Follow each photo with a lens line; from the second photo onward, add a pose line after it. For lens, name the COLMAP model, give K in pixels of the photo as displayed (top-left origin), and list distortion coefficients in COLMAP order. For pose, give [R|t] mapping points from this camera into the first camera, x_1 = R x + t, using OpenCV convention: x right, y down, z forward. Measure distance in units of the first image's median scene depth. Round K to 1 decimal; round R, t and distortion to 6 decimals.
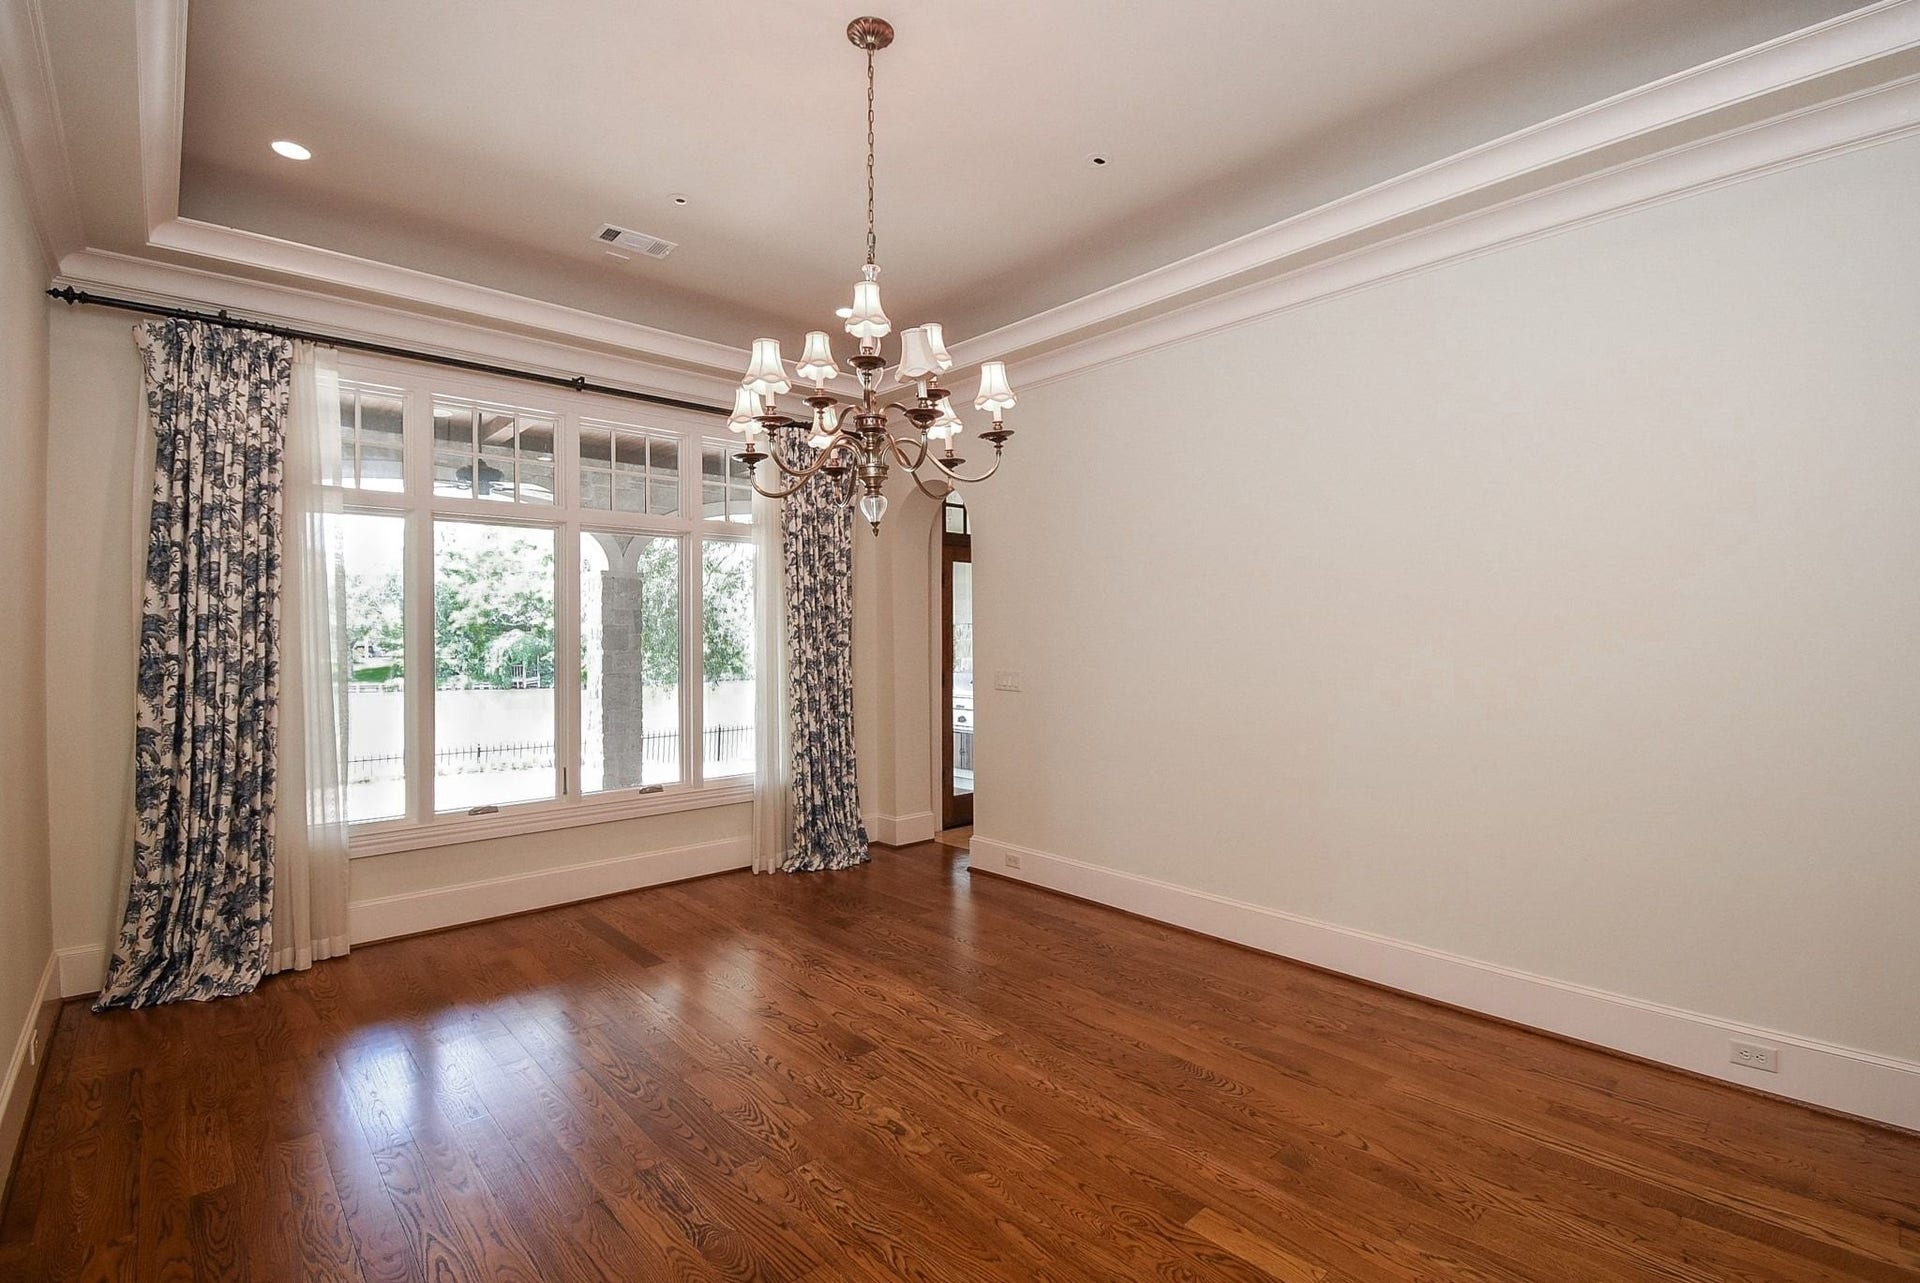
lens RADIAL K [[866.7, 0, 957.1], [0, 866.7, 630.2], [0, 0, 1]] dist [0.009720, -0.023754]
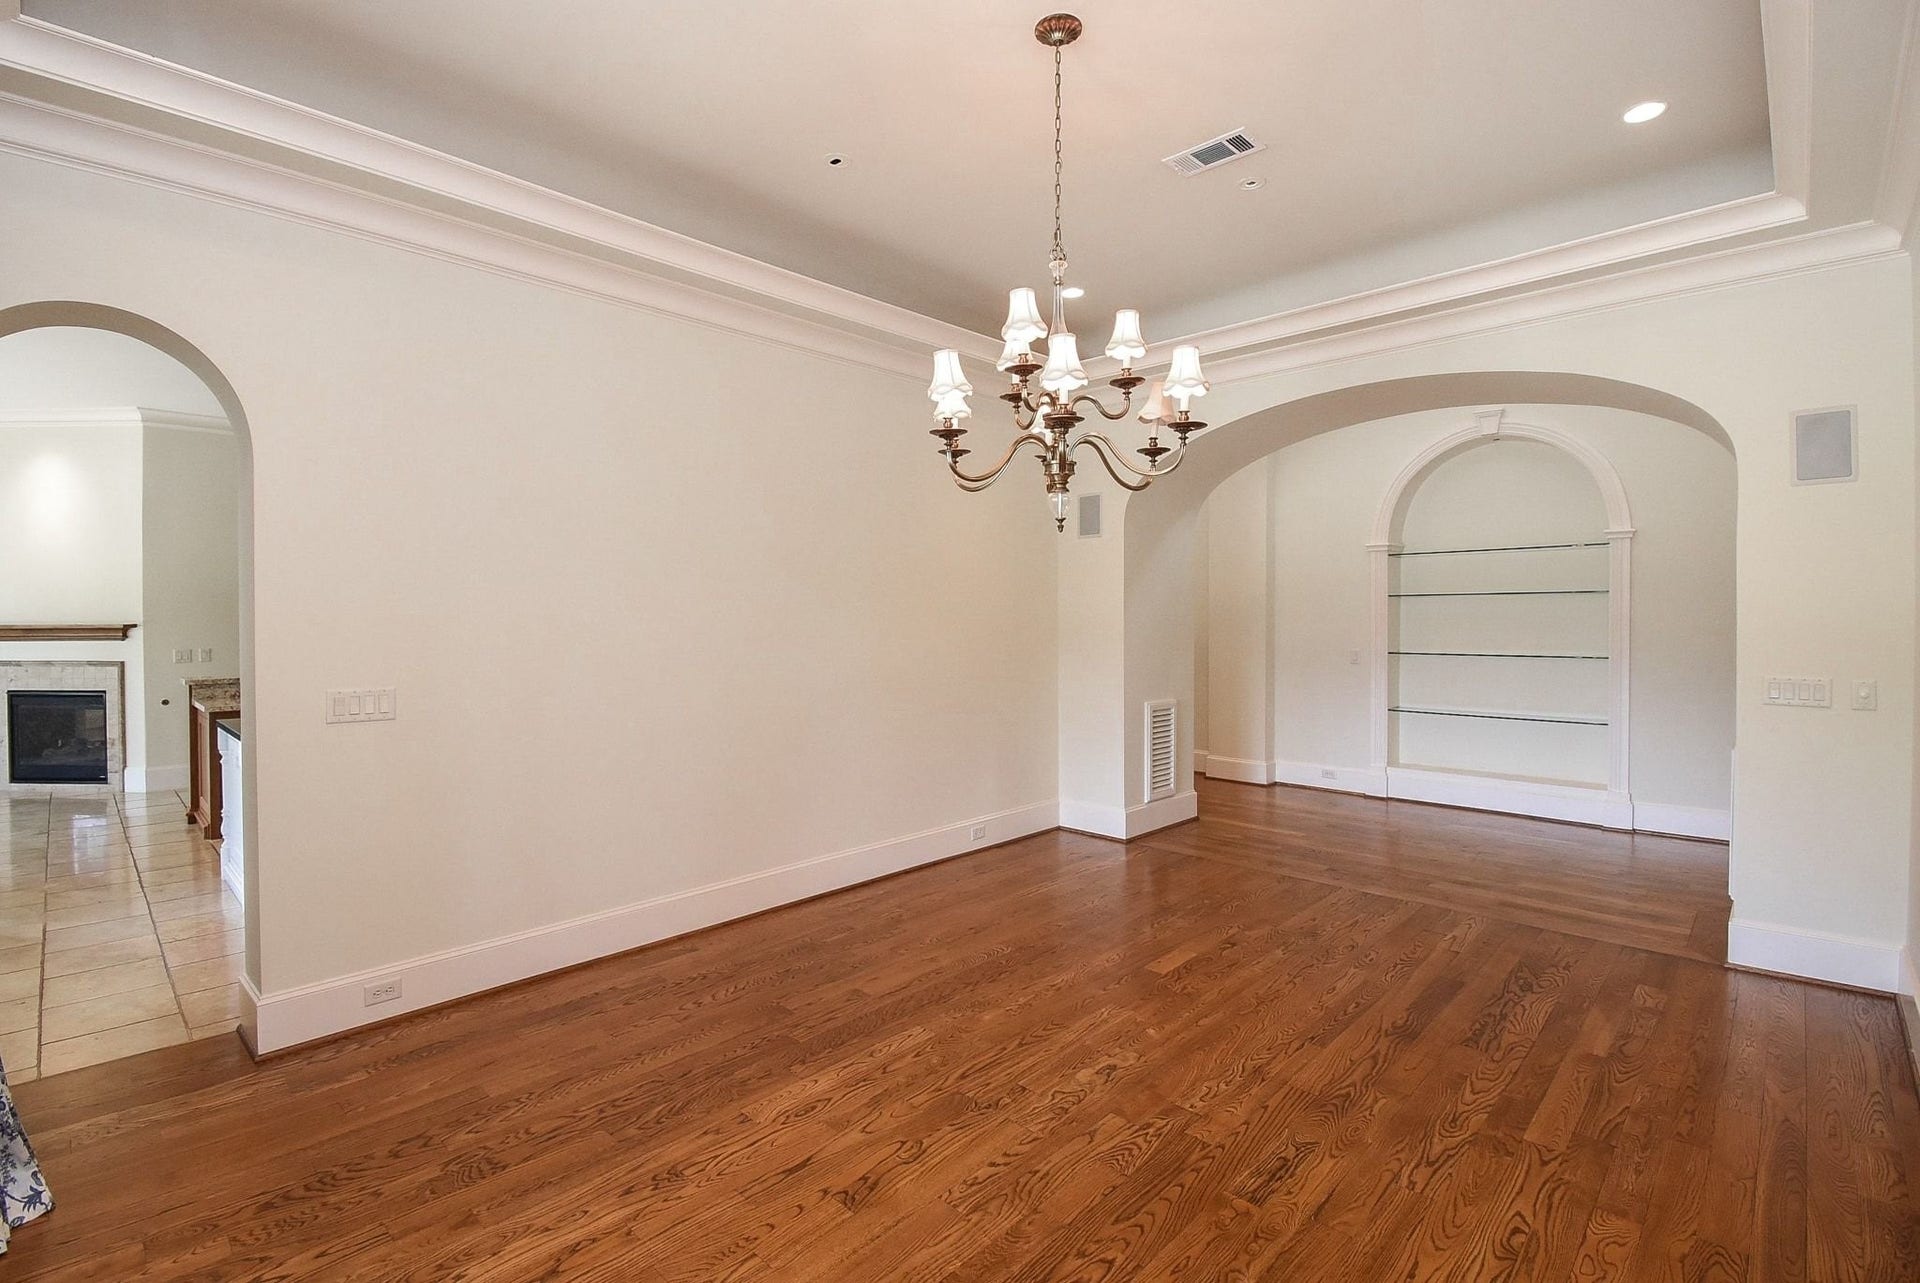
lens RADIAL K [[866.7, 0, 957.1], [0, 866.7, 630.2], [0, 0, 1]] dist [0.009720, -0.023754]
pose [[-0.061904, -0.016551, 0.997945, -0.976544], [0.002160, 0.999858, 0.016717, -0.005538], [-0.998080, 0.003190, -0.061860, 1.062501]]
